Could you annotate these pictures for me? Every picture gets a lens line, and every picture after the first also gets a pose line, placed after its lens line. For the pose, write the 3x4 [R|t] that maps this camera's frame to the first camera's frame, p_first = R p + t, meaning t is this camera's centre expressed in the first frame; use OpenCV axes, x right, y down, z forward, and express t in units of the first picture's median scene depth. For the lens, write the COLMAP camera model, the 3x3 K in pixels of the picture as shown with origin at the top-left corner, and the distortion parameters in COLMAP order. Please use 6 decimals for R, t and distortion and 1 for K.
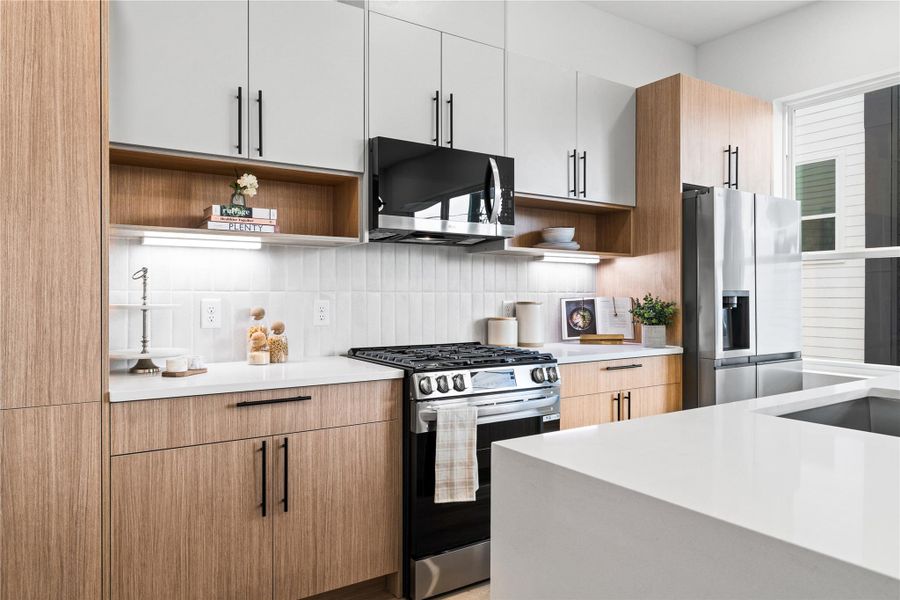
lens RADIAL K [[603.8, 0, 451.2], [0, 603.8, 294.7], [0, 0, 1]] dist [-0.001013, 0.002959]
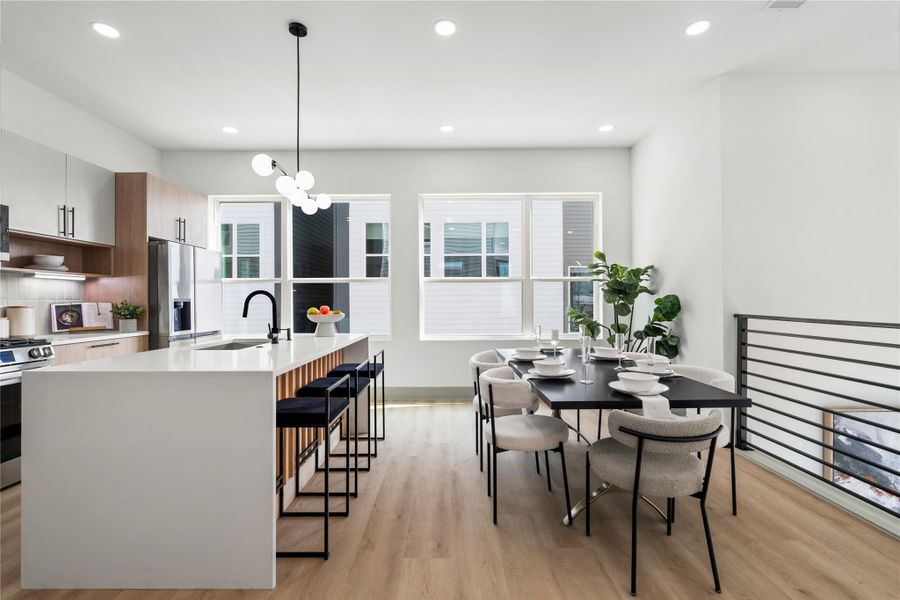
lens RADIAL K [[406.3, 0, 449.8], [0, 406.3, 300.6], [0, 0, 1]] dist [0.000828, 0.000175]
pose [[0.558373, -0.001064, 0.829590, -0.116512], [0.004262, 0.999990, -0.001586, 0.005577], [-0.829579, 0.004421, 0.558371, -0.423873]]
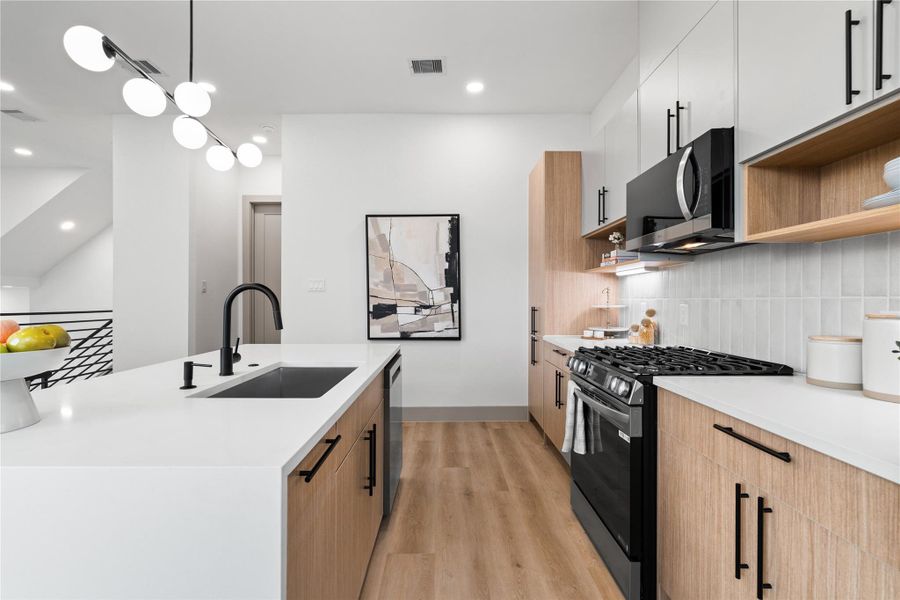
lens RADIAL K [[406.3, 0, 445.0], [0, 406.3, 296.7], [0, 0, 1]] dist [0.000828, 0.000175]
pose [[-0.547696, -0.006478, -0.836652, 0.776415], [0.000388, 0.999968, -0.007996, -0.001167], [0.836677, -0.004704, -0.547676, 1.034503]]
